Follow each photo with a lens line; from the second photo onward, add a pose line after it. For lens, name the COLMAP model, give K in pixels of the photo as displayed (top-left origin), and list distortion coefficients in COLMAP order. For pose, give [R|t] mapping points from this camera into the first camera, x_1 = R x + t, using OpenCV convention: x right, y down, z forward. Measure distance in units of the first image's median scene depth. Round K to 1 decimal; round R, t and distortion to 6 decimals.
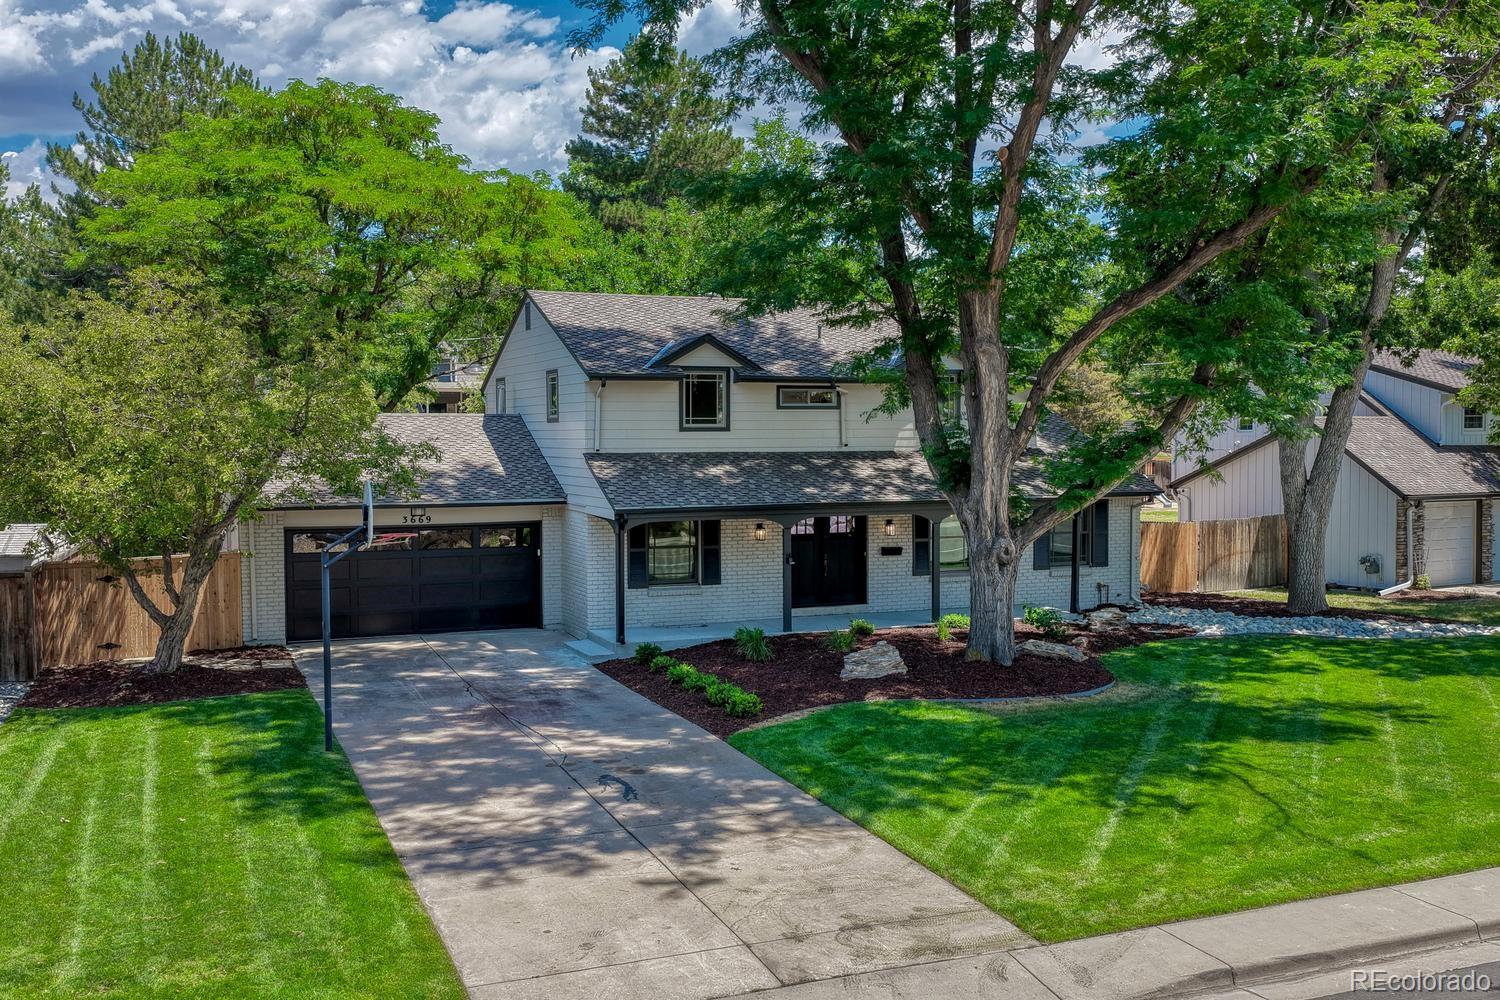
lens RADIAL K [[1502.4, 0, 750.5], [0, 1502.4, 499.7], [0, 0, 1]] dist [0.031492, 0.000000]
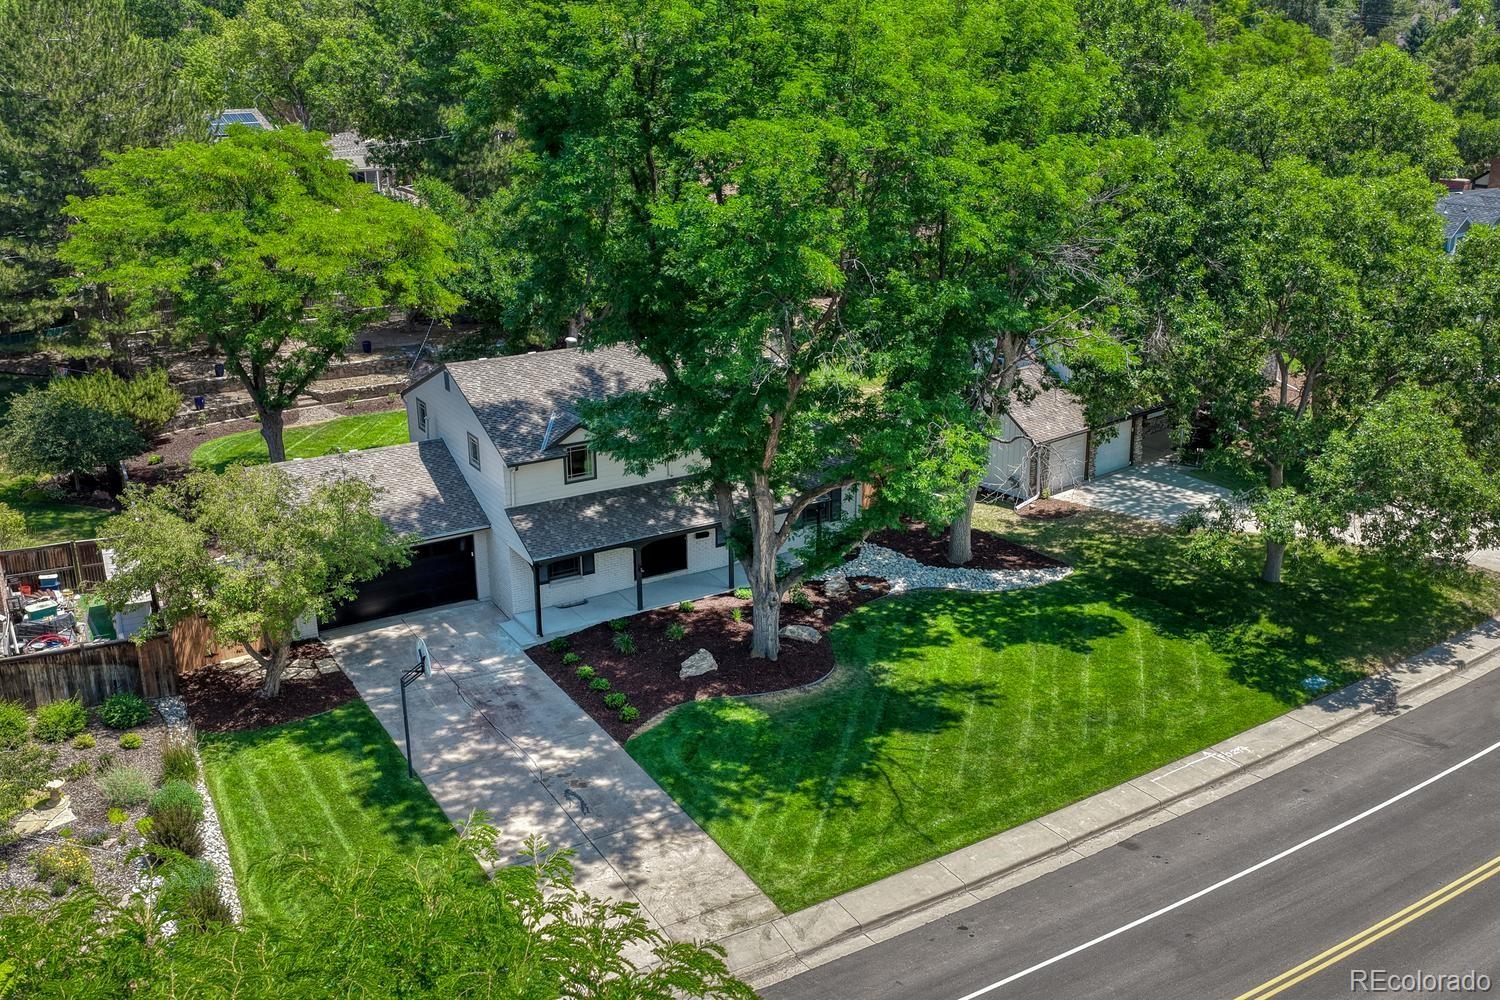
lens RADIAL K [[1502.4, 0, 750.3], [0, 1502.4, 500.0], [0, 0, 1]] dist [0.031492, 0.000000]
pose [[0.989138, -0.050339, 0.138099, -0.095948], [0.009293, 0.959065, 0.283033, -0.613659], [-0.146694, -0.278676, 0.949116, -0.650195]]
